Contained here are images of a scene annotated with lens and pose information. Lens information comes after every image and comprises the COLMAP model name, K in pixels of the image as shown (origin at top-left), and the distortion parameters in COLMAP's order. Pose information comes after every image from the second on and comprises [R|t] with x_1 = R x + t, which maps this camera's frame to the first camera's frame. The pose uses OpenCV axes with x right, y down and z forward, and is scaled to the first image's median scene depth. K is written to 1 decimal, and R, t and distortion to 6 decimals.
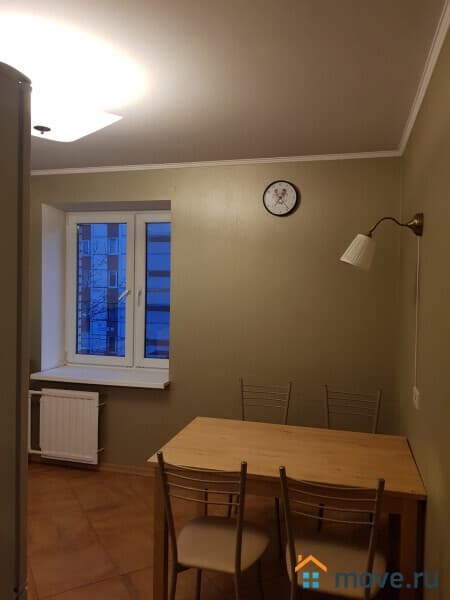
lens RADIAL K [[468.1, 0, 225.8], [0, 468.1, 299.2], [0, 0, 1]] dist [0.054990, -0.080843]
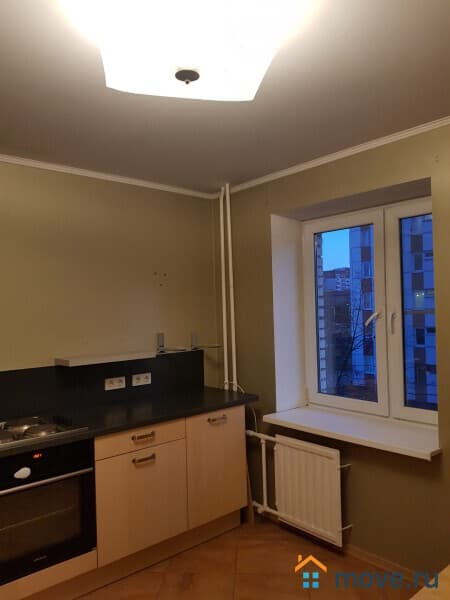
lens RADIAL K [[468.1, 0, 226.2], [0, 468.1, 303.3], [0, 0, 1]] dist [0.054990, -0.080843]
pose [[0.827551, -0.041730, -0.559837, 0.010818], [0.021937, 0.998876, -0.042029, -0.008286], [0.560961, 0.022500, 0.827536, 0.259824]]
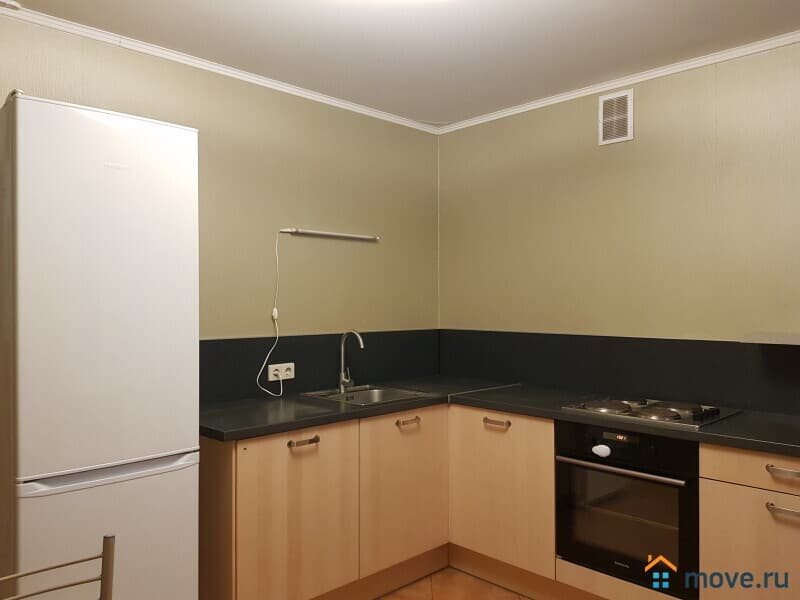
lens RADIAL K [[624.1, 0, 399.8], [0, 624.1, 298.6], [0, 0, 1]] dist [0.054990, -0.080843]
pose [[-0.496607, -0.013266, -0.867874, 0.135488], [-0.037019, 0.999297, 0.005909, 0.016759], [0.867186, 0.035062, -0.496749, 0.725906]]
